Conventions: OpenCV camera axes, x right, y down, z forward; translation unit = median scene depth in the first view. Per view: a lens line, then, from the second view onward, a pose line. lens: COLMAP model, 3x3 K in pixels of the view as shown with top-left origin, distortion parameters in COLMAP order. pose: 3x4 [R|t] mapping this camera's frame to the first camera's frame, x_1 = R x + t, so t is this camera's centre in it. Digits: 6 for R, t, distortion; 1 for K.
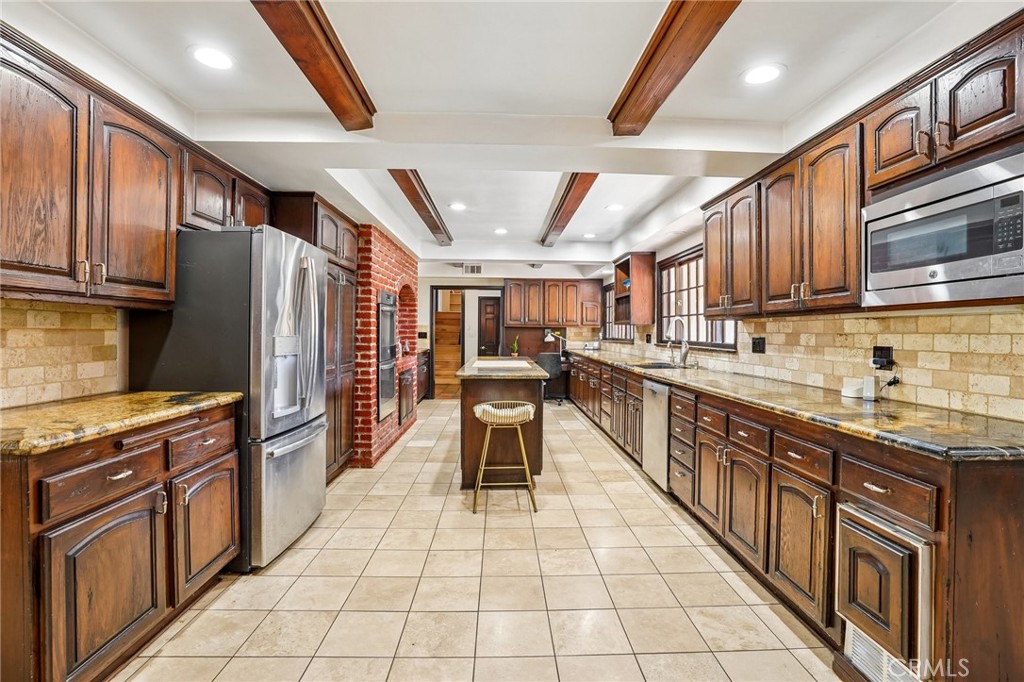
lens RADIAL K [[479.3, 0, 513.6], [0, 479.3, 339.4], [0, 0, 1]] dist [-0.073118, 0.029462]
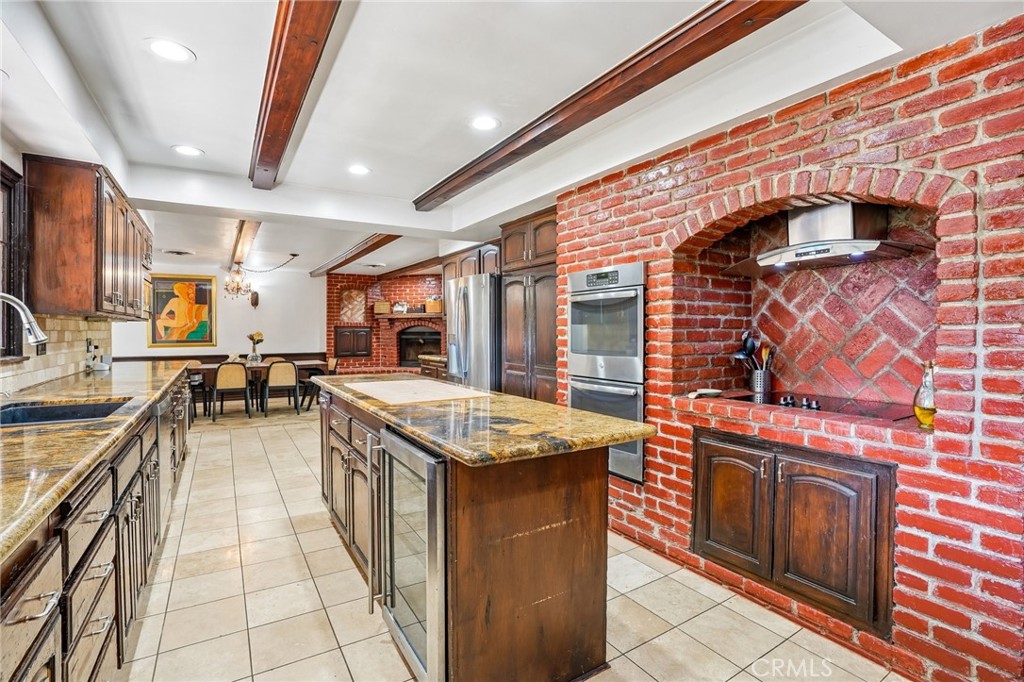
lens RADIAL K [[472.9, 0, 507.7], [0, 472.9, 334.0], [0, 0, 1]] dist [-0.068881, 0.028068]
pose [[-0.866336, -0.002569, -0.499455, 0.237986], [-0.013603, 0.999737, 0.018453, -0.038740], [0.499277, 0.022780, -0.866143, 2.398941]]
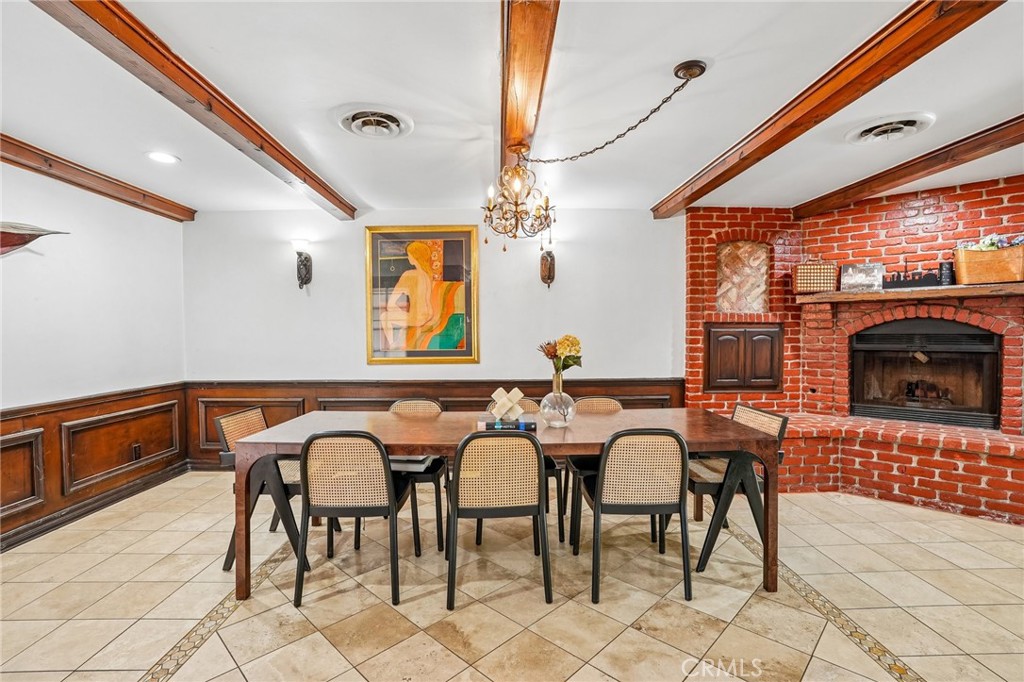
lens RADIAL K [[471.7, 0, 512.0], [0, 471.7, 341.0], [0, 0, 1]] dist [-0.076324, 0.029104]
pose [[-0.999895, -0.003009, 0.014156, 0.247481], [-0.002513, 0.999389, 0.034874, -0.007856], [-0.014252, 0.034835, -0.999291, 0.553573]]
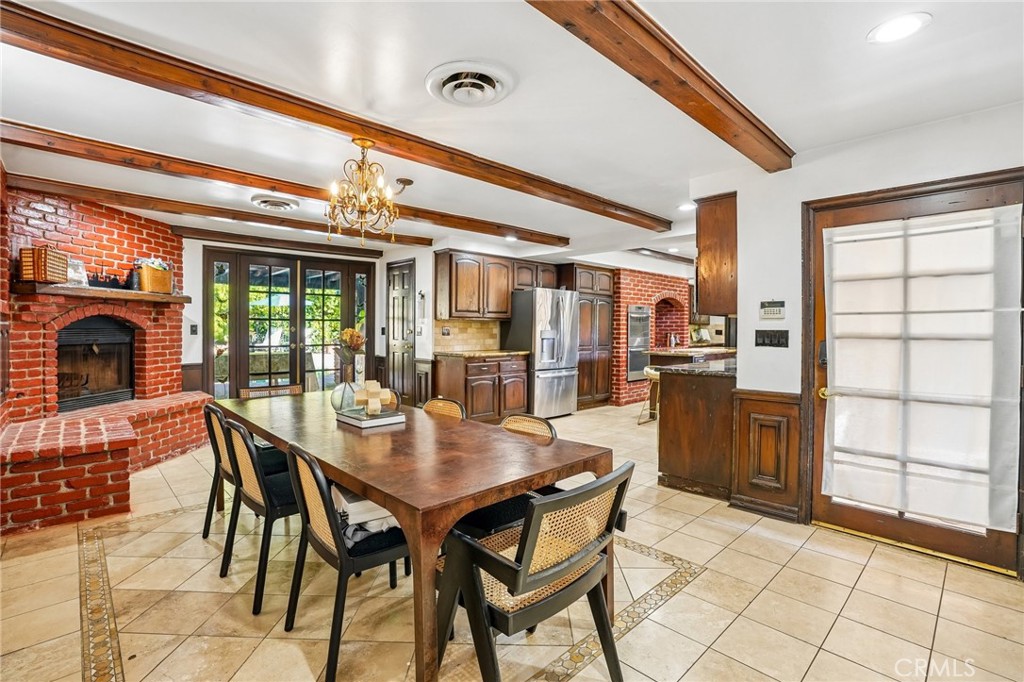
lens RADIAL K [[478.7, 0, 511.9], [0, 478.7, 332.7], [0, 0, 1]] dist [-0.073817, 0.030275]
pose [[0.670166, 0.001336, -0.742210, 1.091391], [-0.010858, 0.999909, -0.008004, 0.023679], [0.742132, 0.013423, 0.670120, -0.712129]]
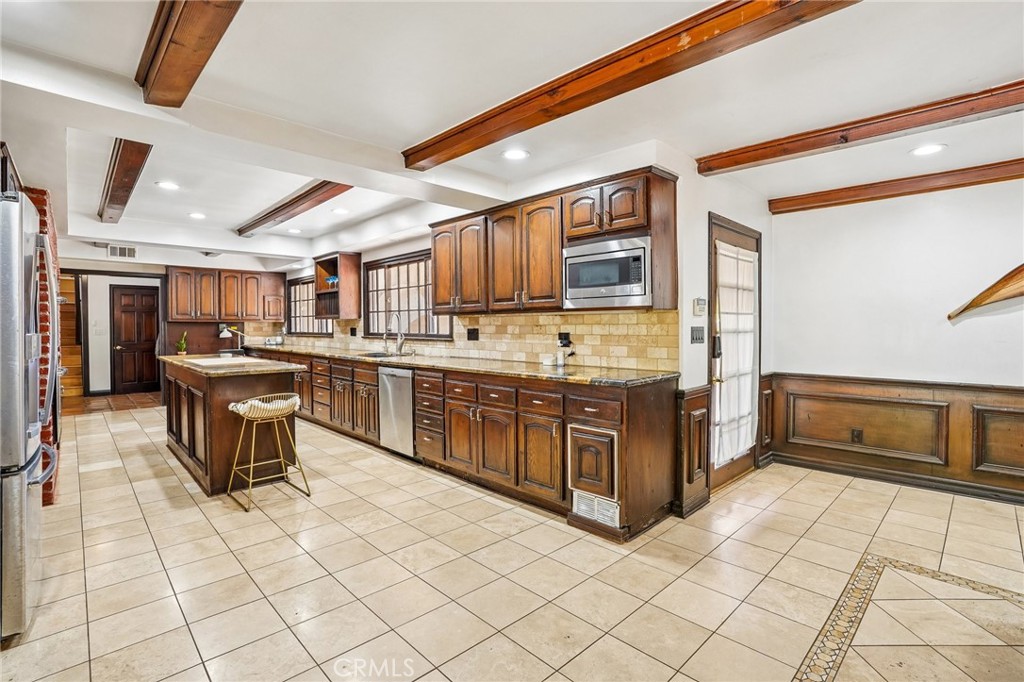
lens RADIAL K [[478.7, 0, 511.9], [0, 478.7, 332.7], [0, 0, 1]] dist [-0.073817, 0.030275]
pose [[0.740613, -0.018606, 0.671674, -0.353434], [0.019368, 0.999792, 0.006339, 0.000836], [-0.671652, 0.008314, 0.740820, -0.091783]]
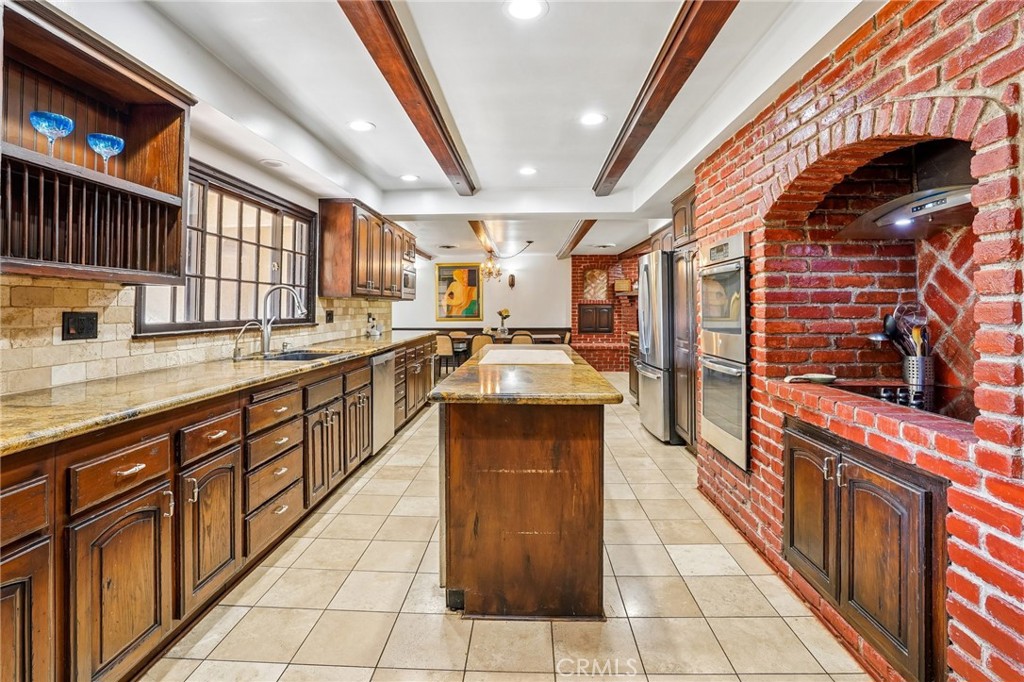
lens RADIAL K [[484.5, 0, 516.0], [0, 484.5, 299.1], [0, 0, 1]] dist [-0.062836, 0.025229]
pose [[-0.998230, -0.004783, 0.059272, -0.079479], [-0.004939, 0.999985, -0.002497, -0.040711], [-0.059259, -0.002786, -0.998239, 2.615796]]
